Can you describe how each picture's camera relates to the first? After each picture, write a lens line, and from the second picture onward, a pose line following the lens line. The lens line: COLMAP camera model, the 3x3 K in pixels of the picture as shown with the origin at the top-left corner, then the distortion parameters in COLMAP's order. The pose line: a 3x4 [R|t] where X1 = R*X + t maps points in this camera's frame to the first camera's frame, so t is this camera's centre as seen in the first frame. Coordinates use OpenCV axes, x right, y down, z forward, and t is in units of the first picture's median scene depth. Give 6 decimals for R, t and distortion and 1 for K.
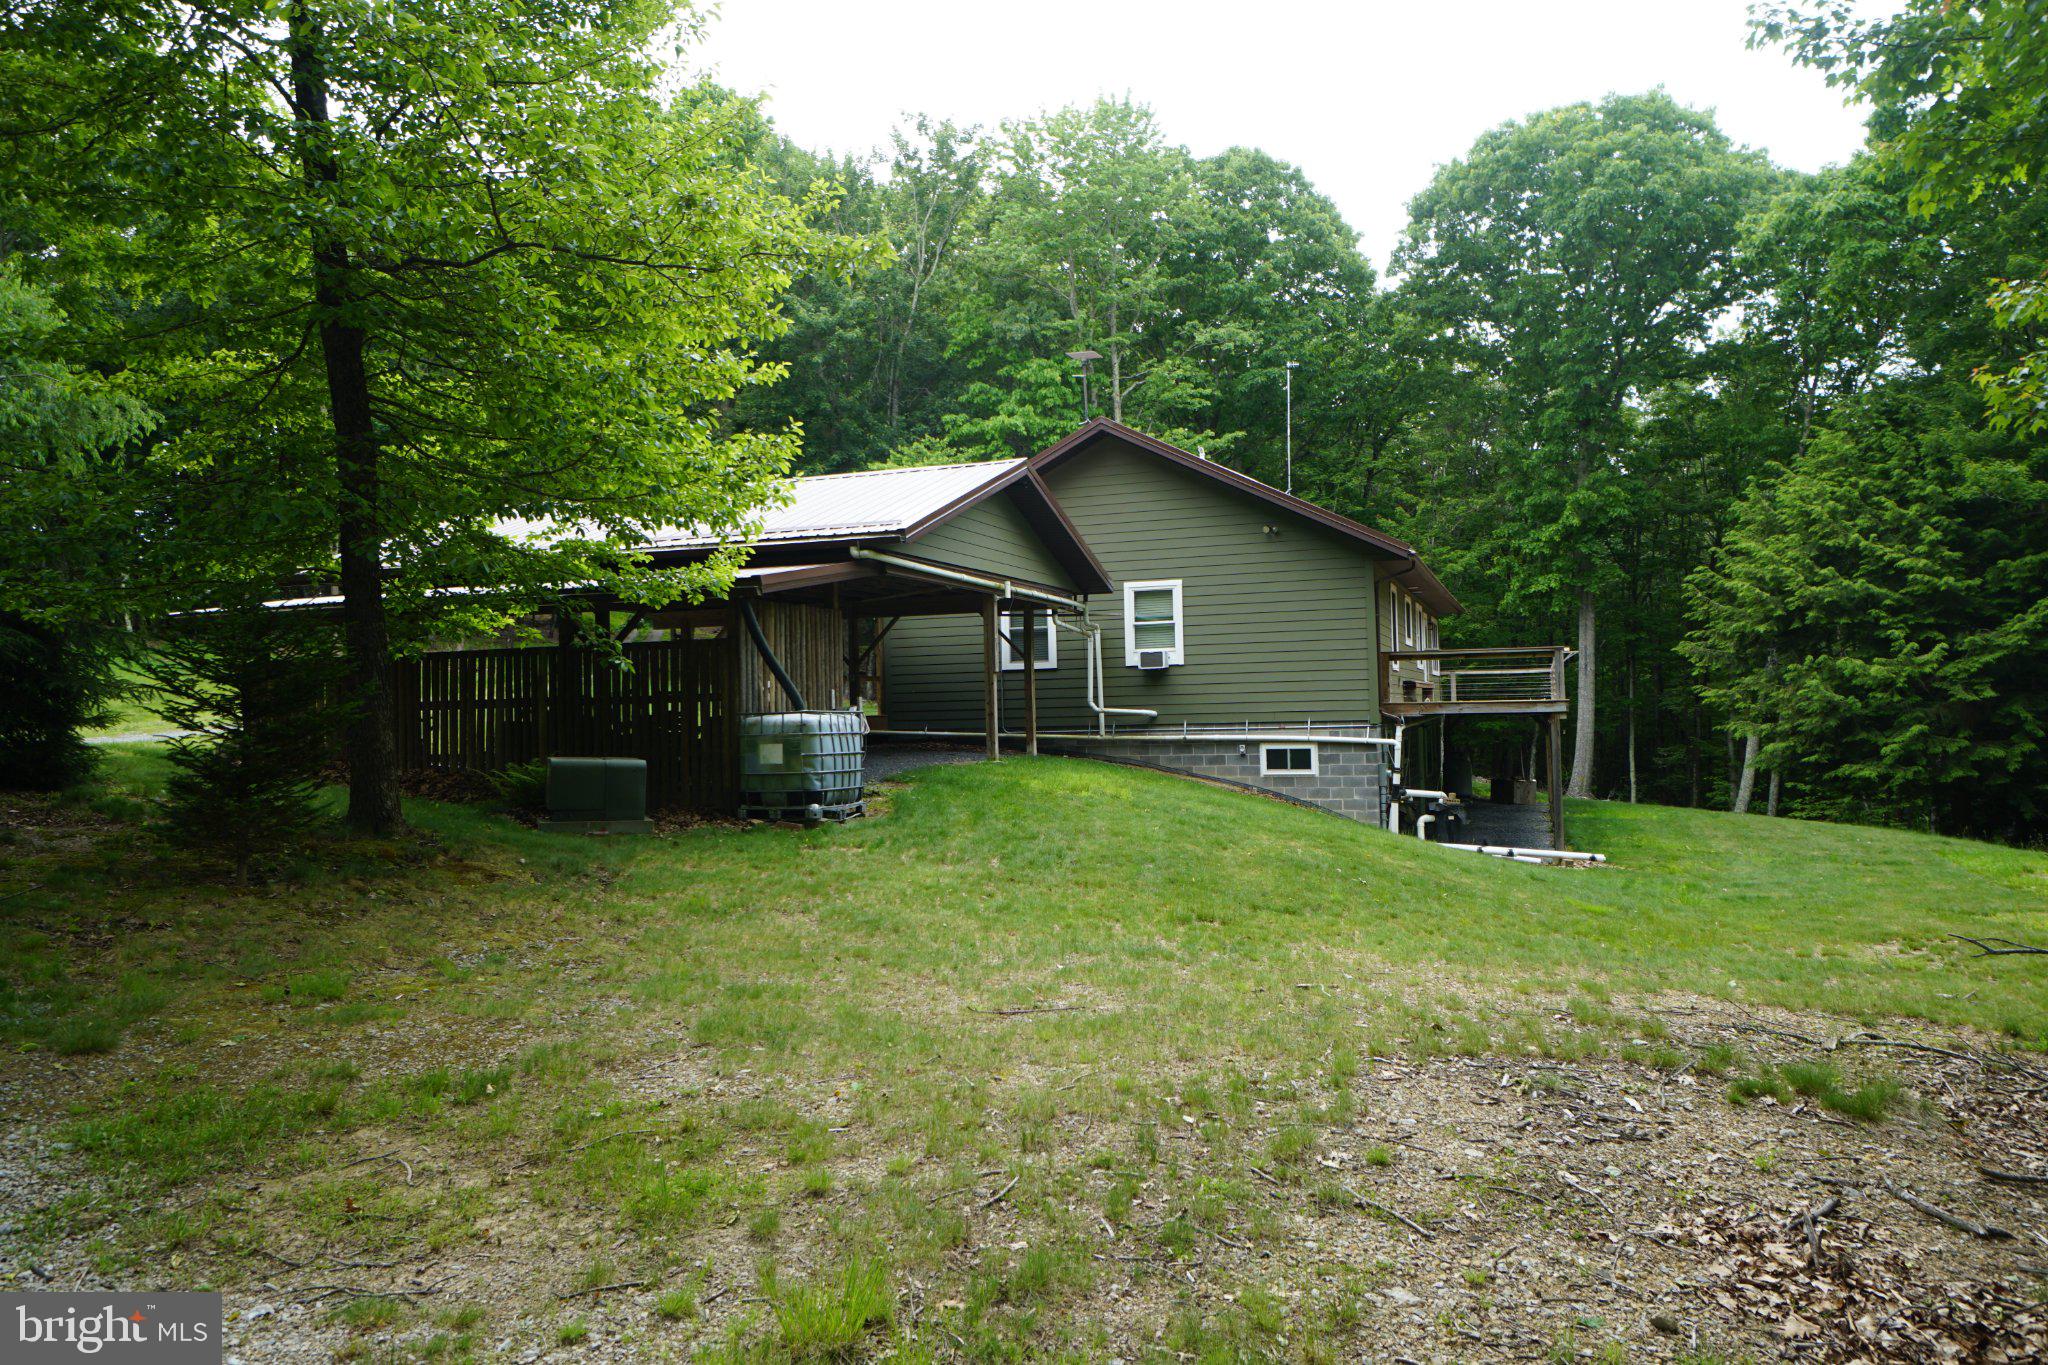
lens RADIAL K [[1399.4, 0, 1024.0], [0, 1399.4, 682.5], [0, 0, 1]] dist [-0.030707, 0.000159]
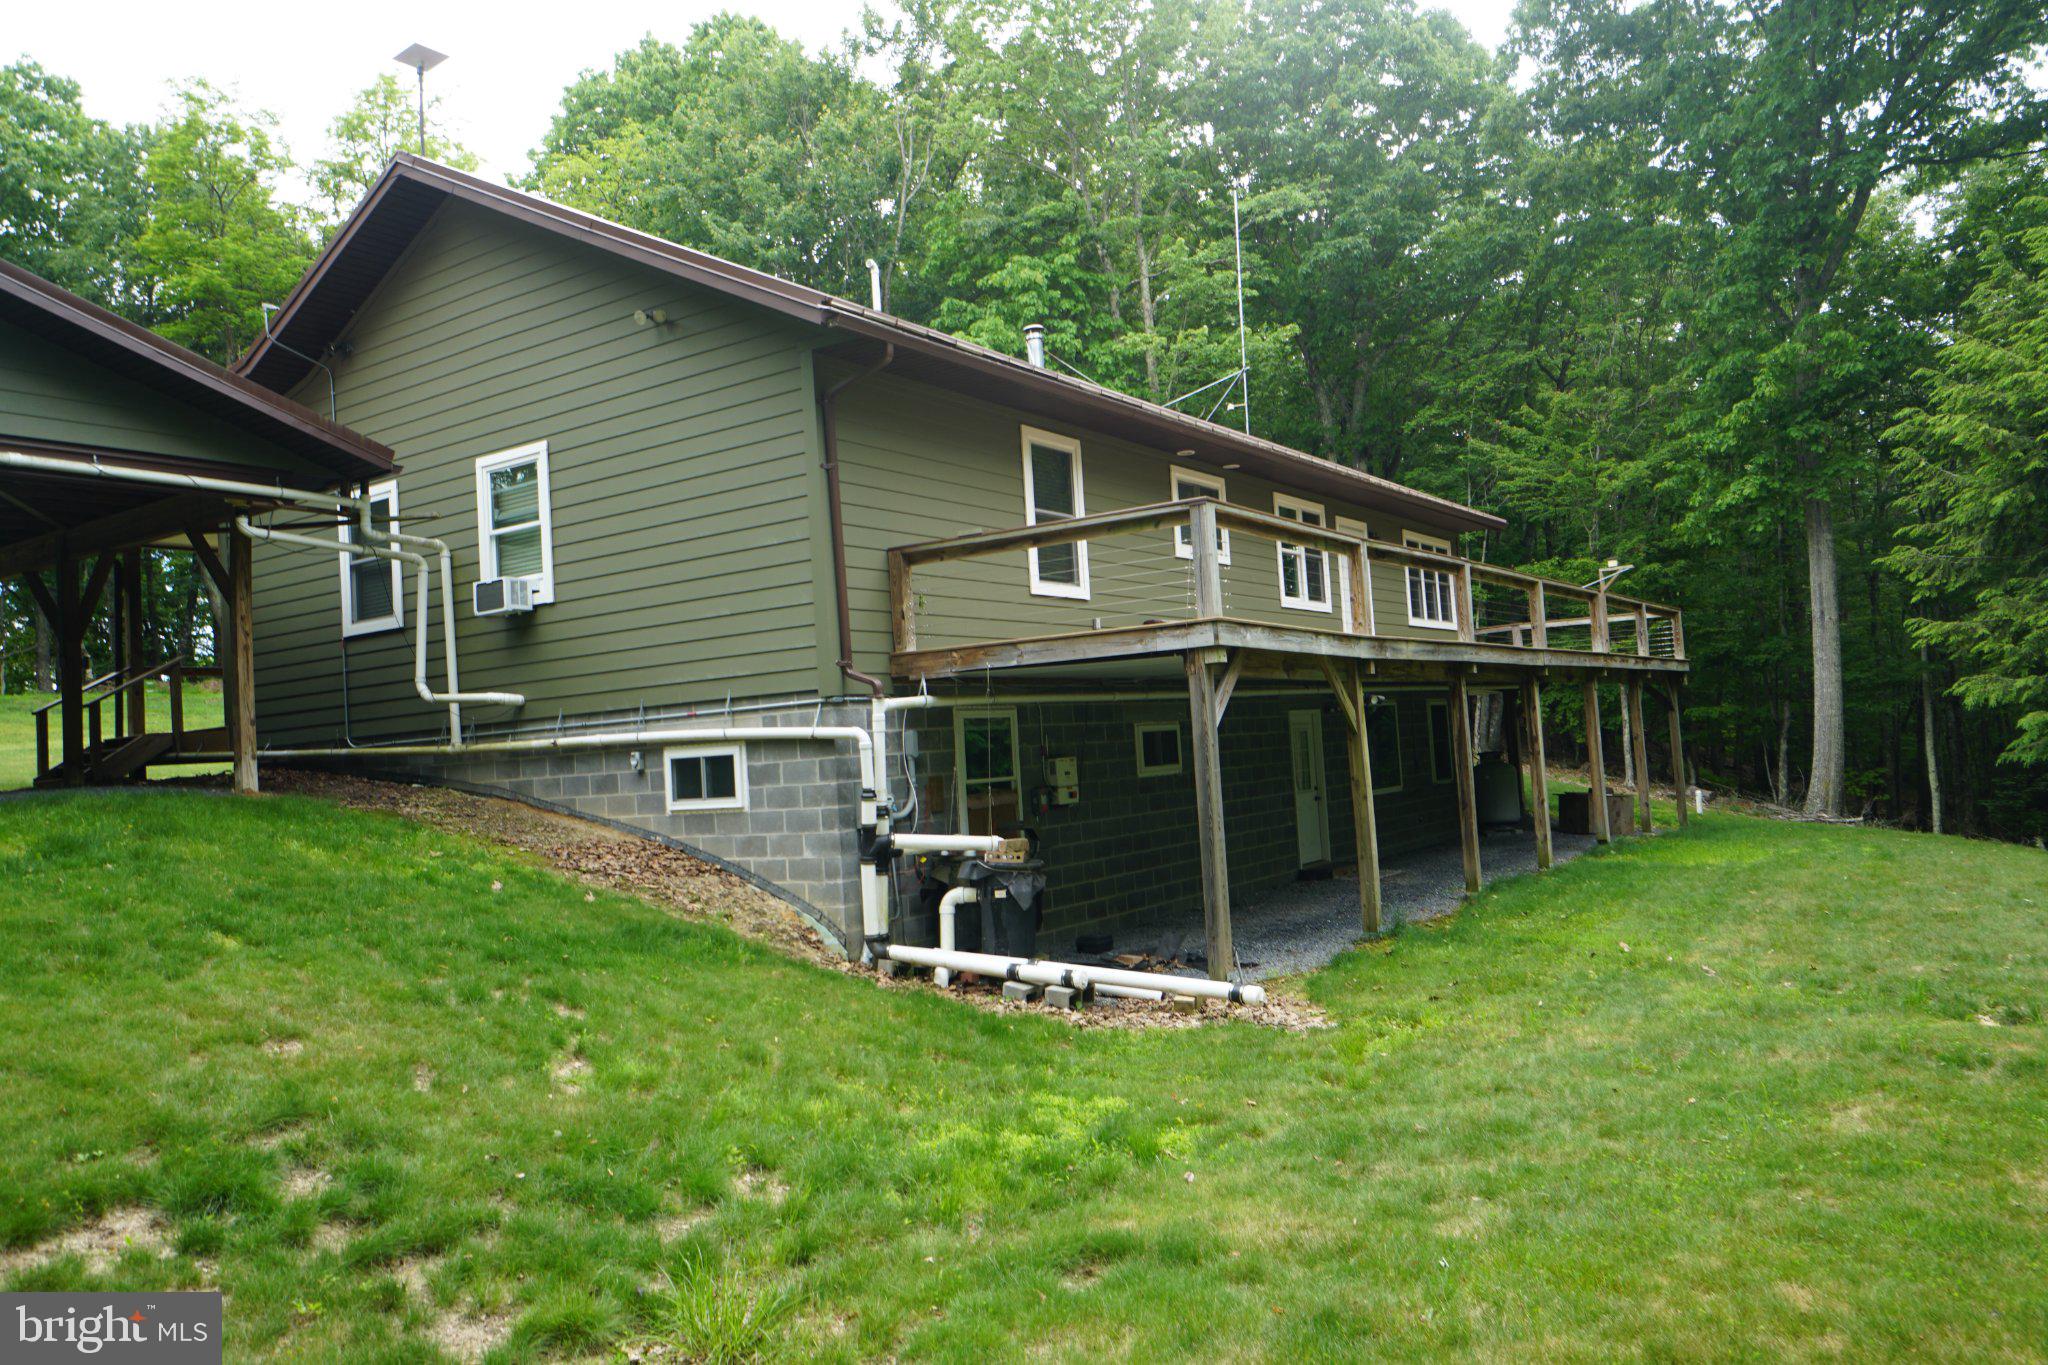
lens RADIAL K [[1456.5, 0, 1024.0], [0, 1456.5, 682.5], [0, 0, 1]] dist [0.010014, 0.006586]
pose [[0.972688, -0.050597, -0.226536, 0.404687], [0.047019, 0.998670, -0.021167, 0.036466], [0.227306, 0.009938, 0.973773, 0.511009]]
